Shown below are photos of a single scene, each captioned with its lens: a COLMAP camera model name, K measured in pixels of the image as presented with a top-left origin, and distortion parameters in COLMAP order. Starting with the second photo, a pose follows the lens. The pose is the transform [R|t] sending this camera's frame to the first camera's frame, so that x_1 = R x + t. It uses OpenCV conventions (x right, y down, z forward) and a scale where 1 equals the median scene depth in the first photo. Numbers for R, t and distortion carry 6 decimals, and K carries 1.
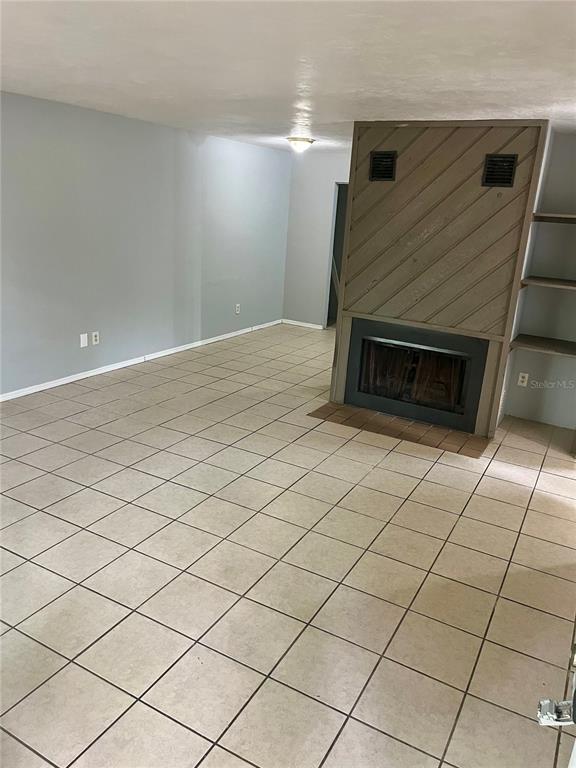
lens RADIAL K [[582.2, 0, 292.3], [0, 582.2, 380.2], [0, 0, 1]] dist [0.065300, -0.089043]
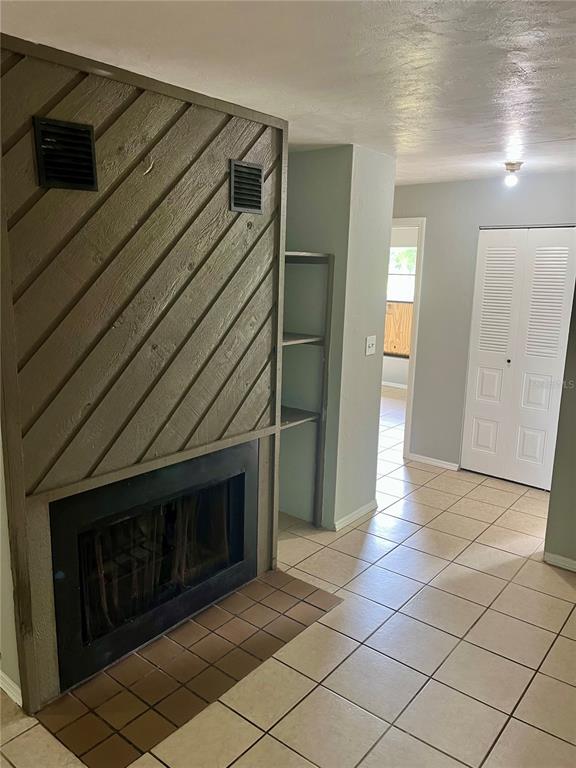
lens RADIAL K [[582.2, 0, 292.3], [0, 582.2, 380.2], [0, 0, 1]] dist [0.065300, -0.089043]
pose [[0.179191, -0.251033, 0.951248, -0.288034], [0.273682, 0.941452, 0.196893, -0.262351], [-0.944981, 0.225058, 0.237403, 0.821248]]
